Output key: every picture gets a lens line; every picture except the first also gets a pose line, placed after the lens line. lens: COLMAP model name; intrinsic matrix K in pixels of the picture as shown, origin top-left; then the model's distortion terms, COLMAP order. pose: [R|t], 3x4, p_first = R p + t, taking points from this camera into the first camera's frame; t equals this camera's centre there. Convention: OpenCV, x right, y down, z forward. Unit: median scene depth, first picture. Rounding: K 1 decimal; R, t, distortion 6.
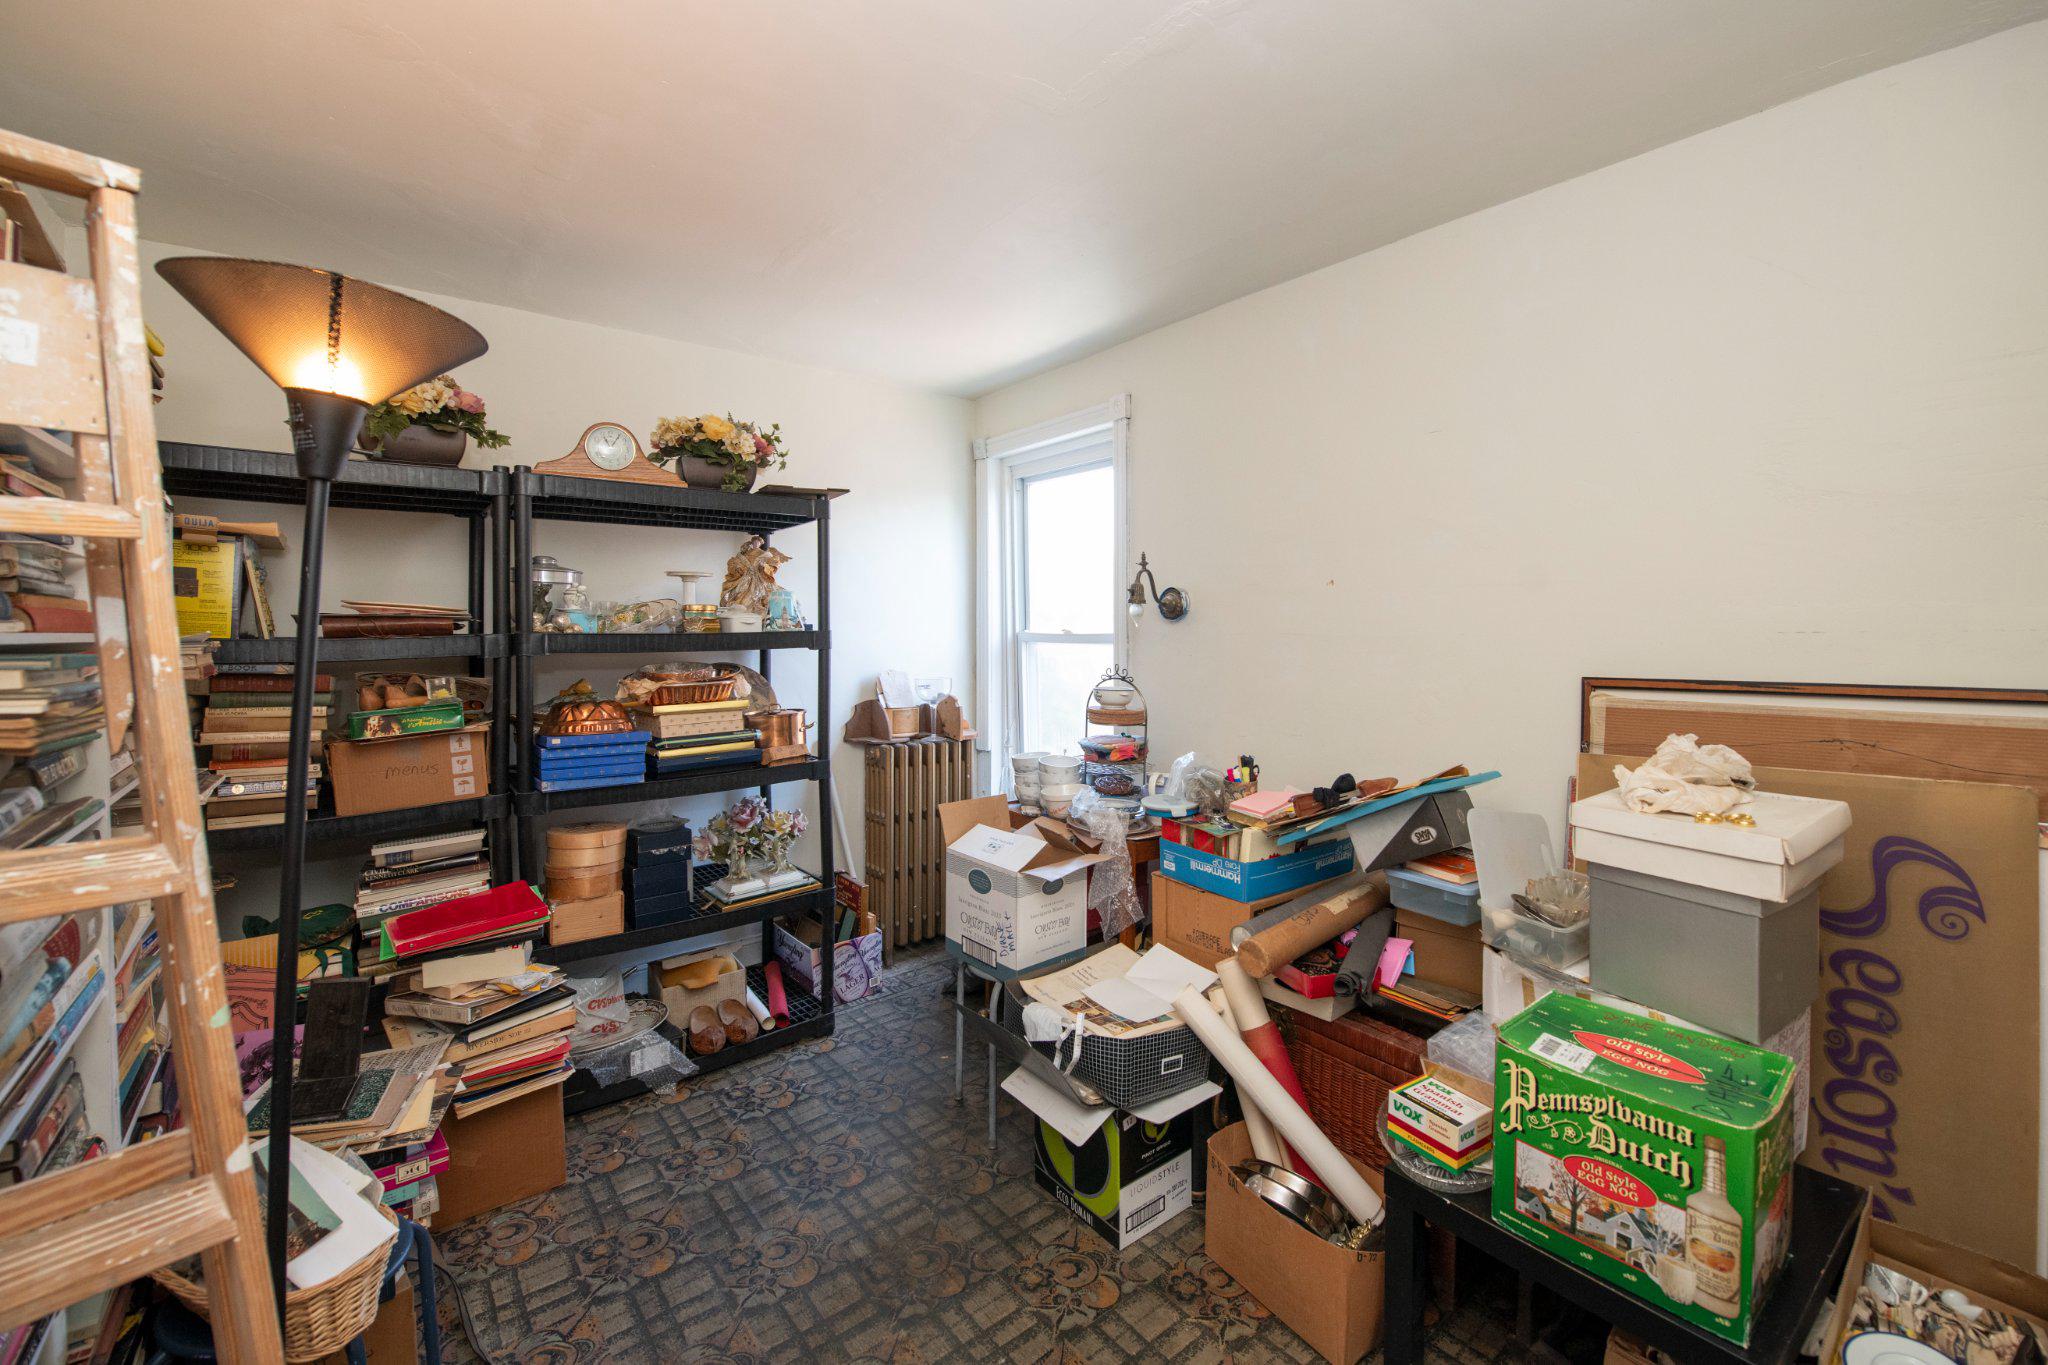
lens RADIAL K [[823.1, 0, 1031.8], [0, 823.1, 652.5], [0, 0, 1]] dist [-0.021426, -0.000368]
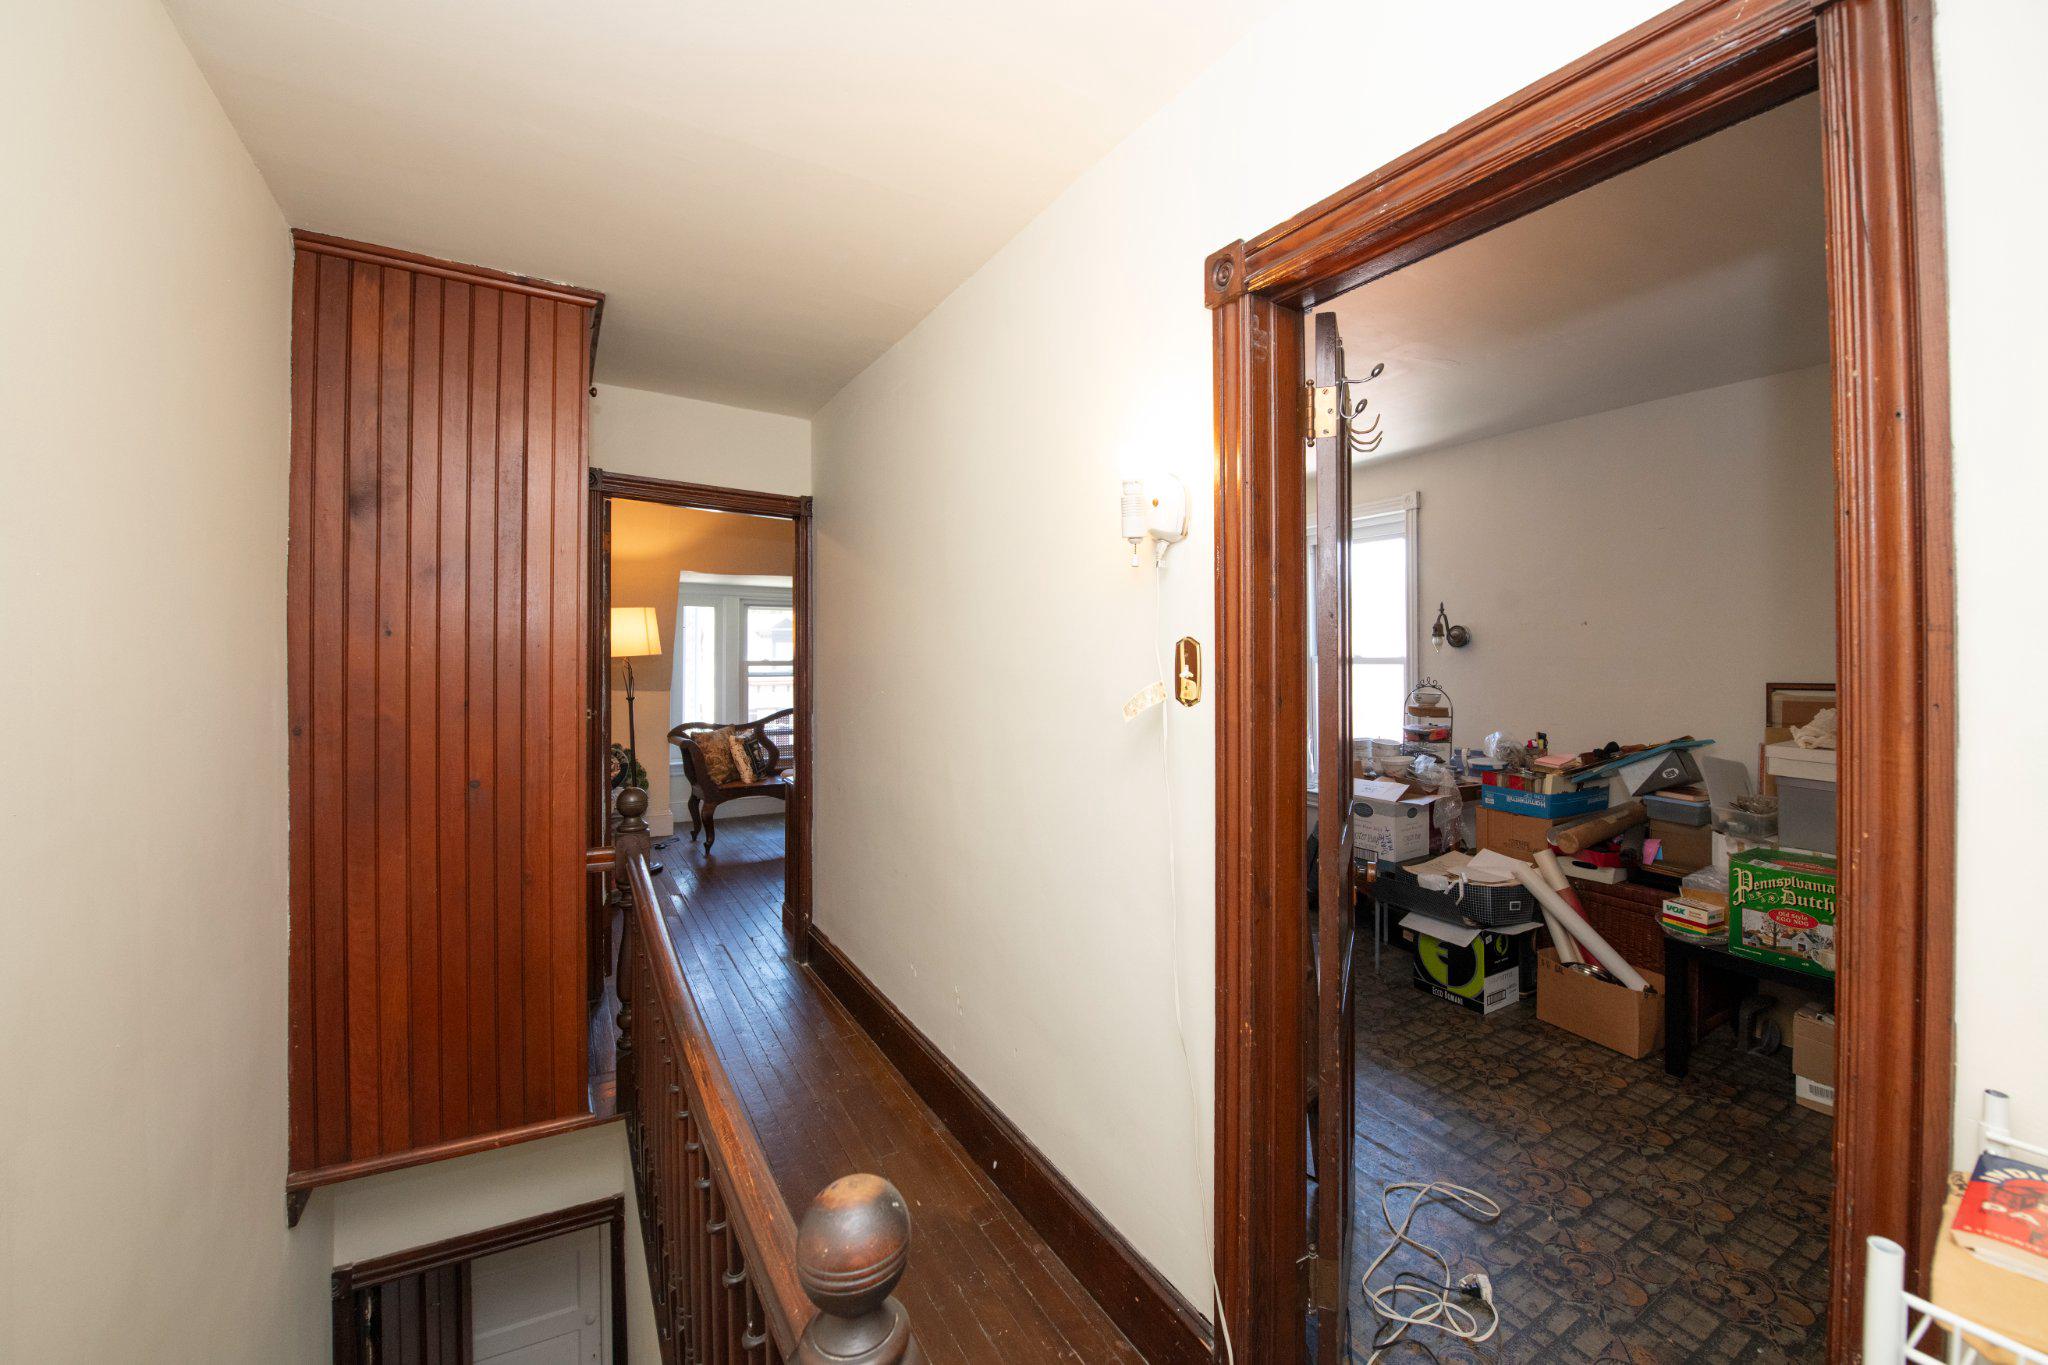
lens RADIAL K [[823.1, 0, 1031.8], [0, 823.1, 652.5], [0, 0, 1]] dist [-0.021426, -0.000368]
pose [[0.991964, -0.002807, -0.126490, -0.605697], [-0.000382, 0.999683, -0.025180, 0.010502], [0.126521, 0.025026, 0.991648, -0.829701]]
